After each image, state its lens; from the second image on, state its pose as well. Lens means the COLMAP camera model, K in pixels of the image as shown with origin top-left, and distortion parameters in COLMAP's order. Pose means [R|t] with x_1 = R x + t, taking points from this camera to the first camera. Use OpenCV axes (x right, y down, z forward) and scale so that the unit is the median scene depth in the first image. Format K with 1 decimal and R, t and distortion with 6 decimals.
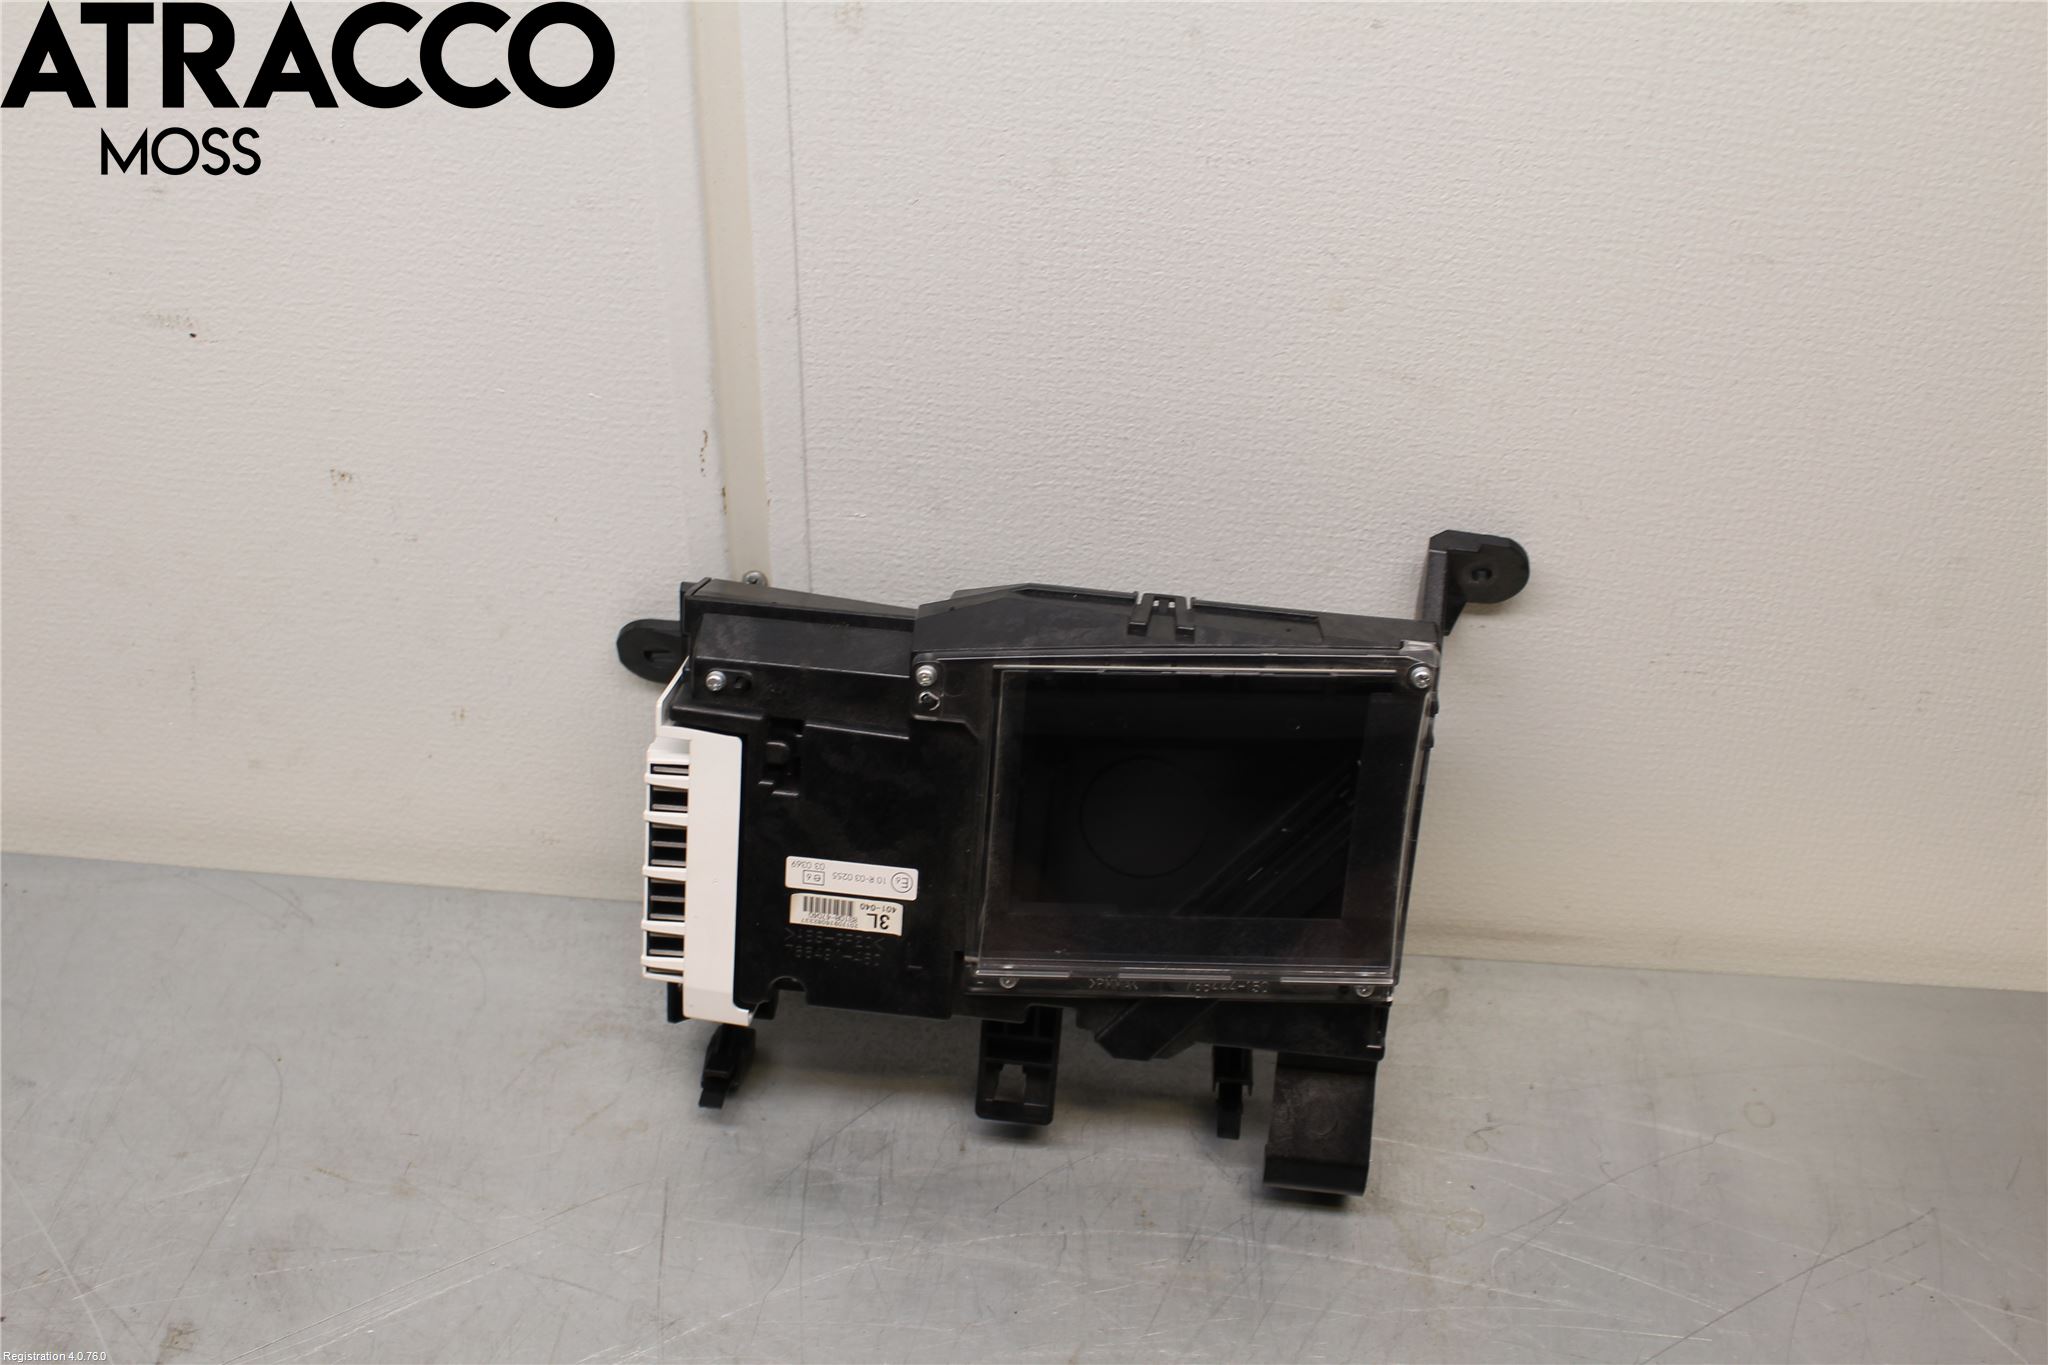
lens RADIAL K [[2148.6, 0, 1024.0], [0, 2148.6, 682.5], [0, 0, 1]] dist [-0.150291, 0.149184]
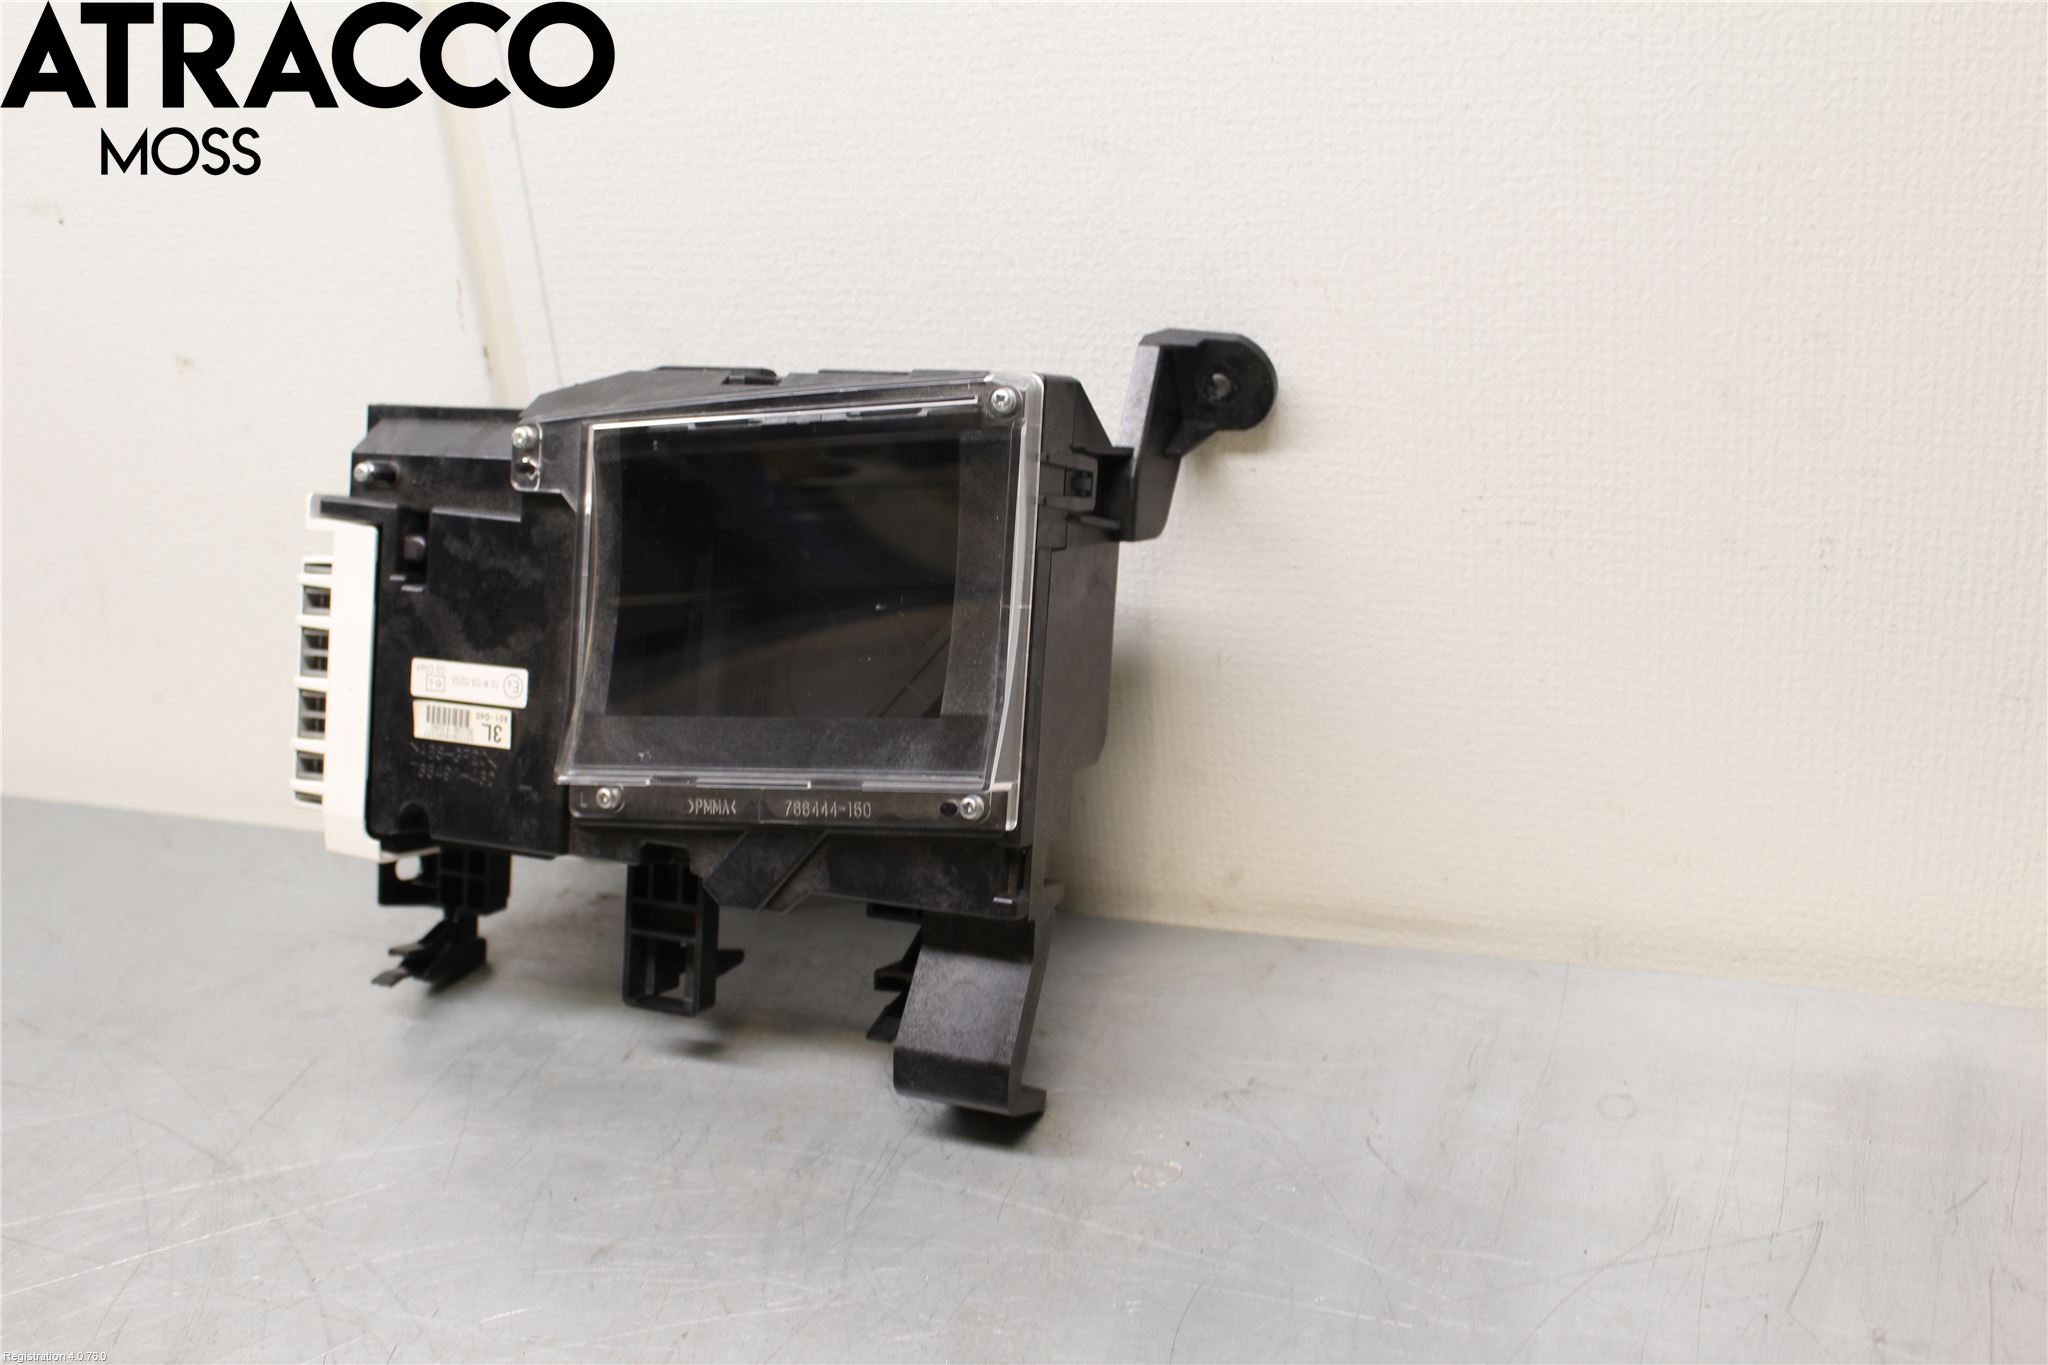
lens RADIAL K [[2148.6, 0, 1024.0], [0, 2148.6, 682.5], [0, 0, 1]] dist [-0.150291, 0.149184]
pose [[0.945017, 0.005346, -0.326977, 0.427639], [-0.087722, 0.967366, -0.237714, 0.277432], [0.315036, 0.253327, 0.914646, 0.233455]]
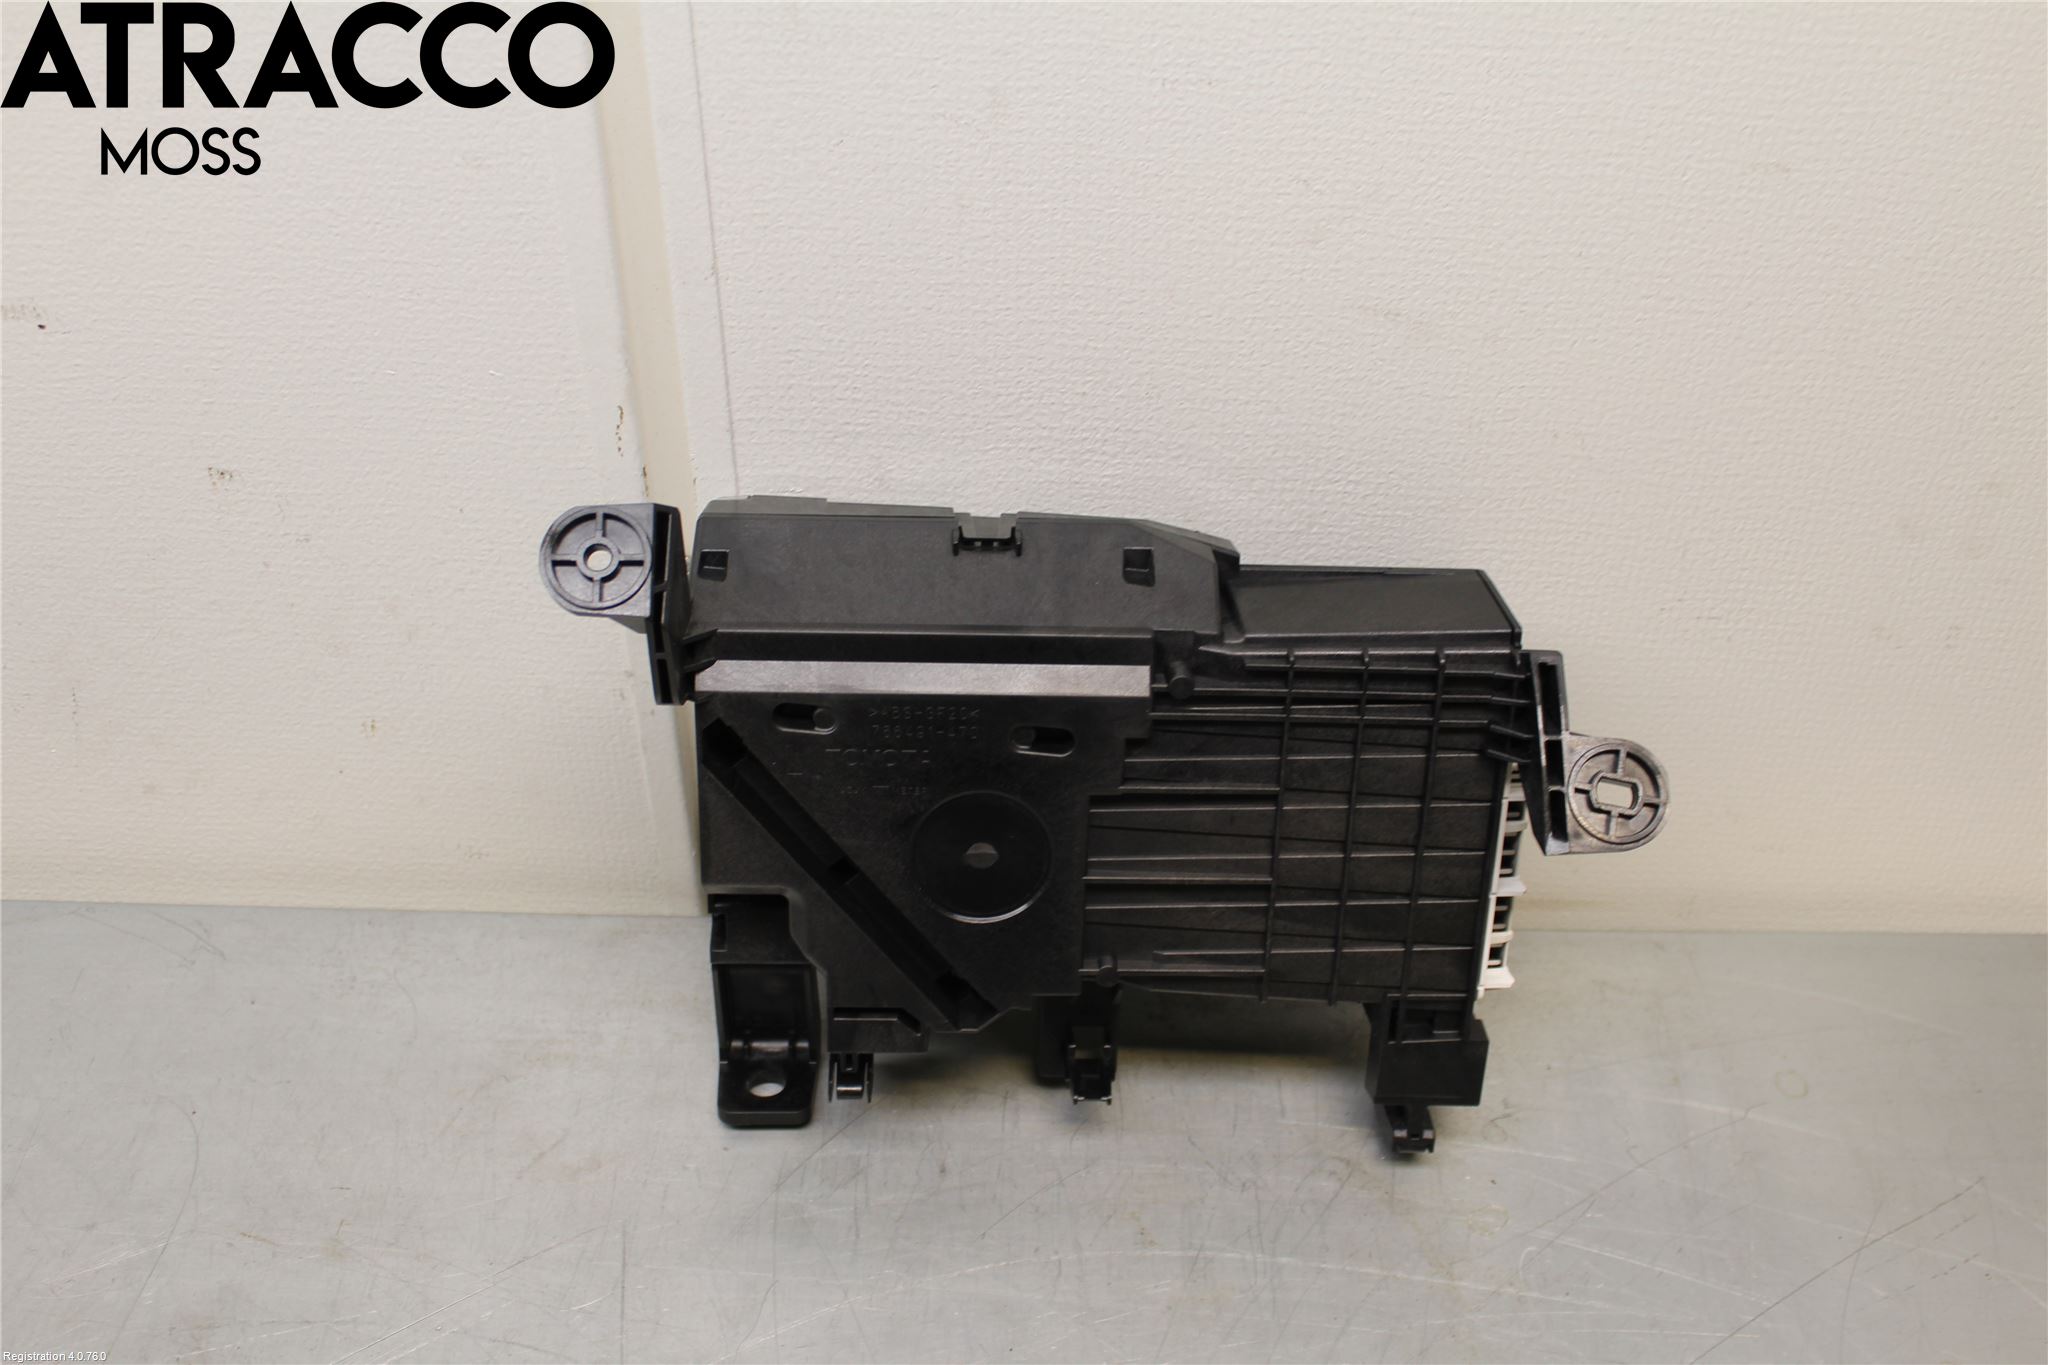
lens RADIAL K [[2154.5, 0, 1044.8], [0, 2154.5, 689.9], [0, 0, 1]] dist [-0.146464, 0.151688]
pose [[0.998179, -0.049523, 0.034435, -0.006869], [0.048254, 0.998159, 0.036756, -0.022827], [-0.036192, -0.035027, 0.998731, 0.086666]]
